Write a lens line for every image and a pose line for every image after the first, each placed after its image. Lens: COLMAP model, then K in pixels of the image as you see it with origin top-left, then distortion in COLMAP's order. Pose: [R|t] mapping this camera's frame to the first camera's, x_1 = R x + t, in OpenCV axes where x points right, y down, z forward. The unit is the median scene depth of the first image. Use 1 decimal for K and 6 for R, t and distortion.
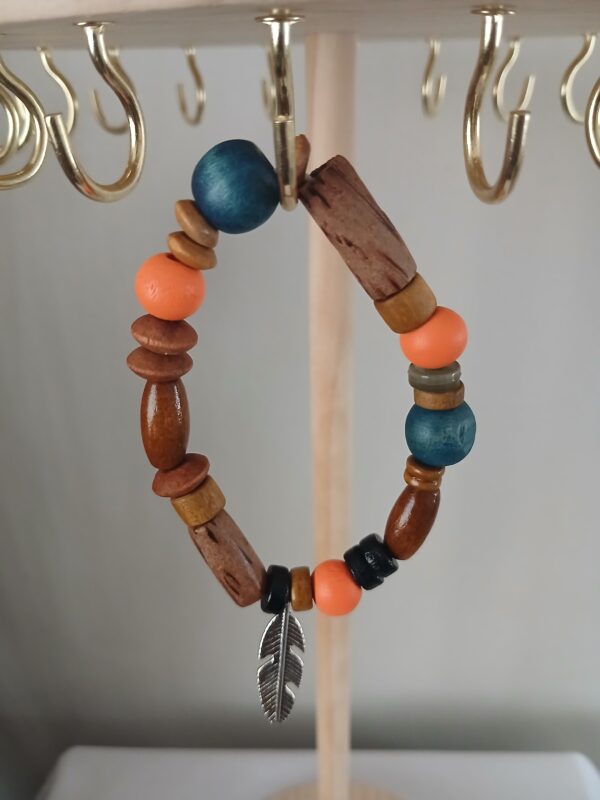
lens RADIAL K [[620.5, 0, 300.0], [0, 620.5, 400.0], [0, 0, 1]] dist [0.035175, -0.131362]
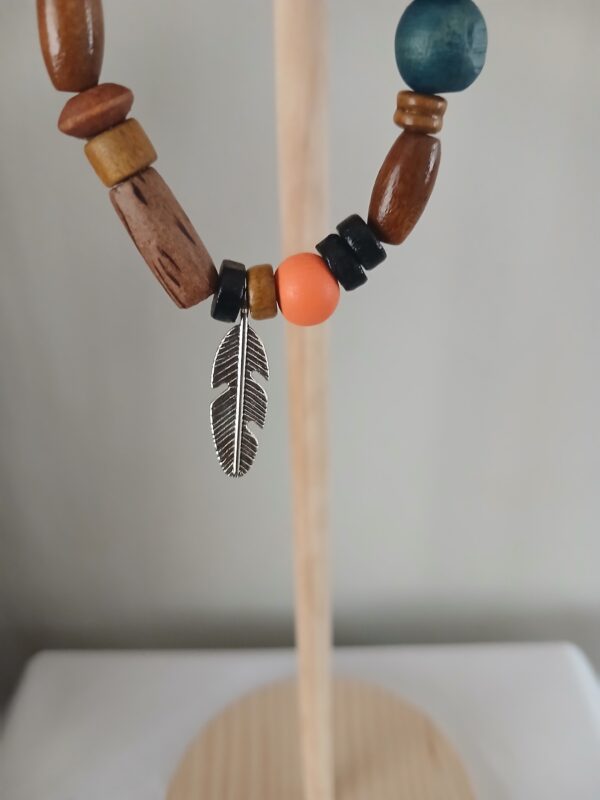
lens RADIAL K [[620.5, 0, 300.0], [0, 620.5, 400.0], [0, 0, 1]] dist [0.035175, -0.131362]
pose [[0.999358, -0.016570, 0.031750, 0.024376], [0.014550, 0.997917, 0.062846, 0.427413], [-0.032725, -0.062344, 0.997518, 0.233706]]
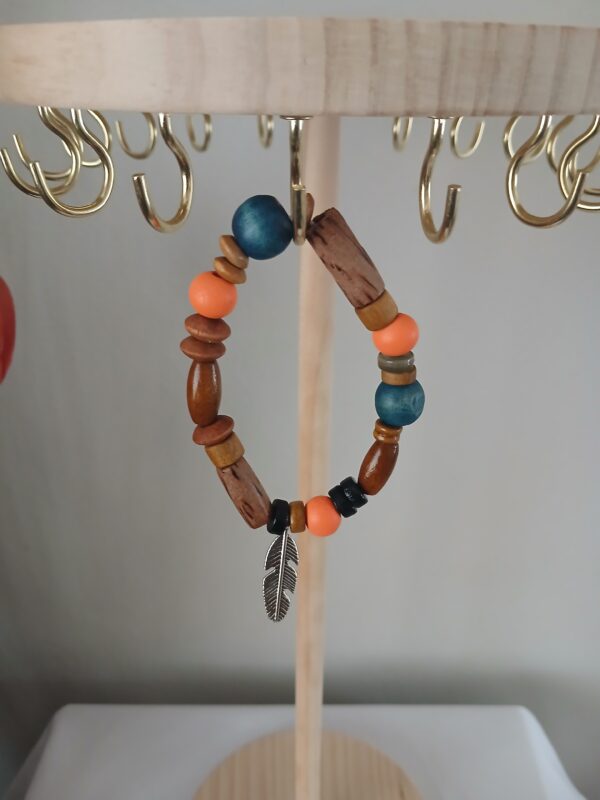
lens RADIAL K [[620.5, 0, 300.0], [0, 620.5, 400.0], [0, 0, 1]] dist [0.035175, -0.131362]
pose [[0.998589, 0.016213, 0.050560, -0.070611], [-0.016487, 0.999851, 0.005022, 0.043986], [-0.050471, -0.005848, 0.998708, -0.393306]]
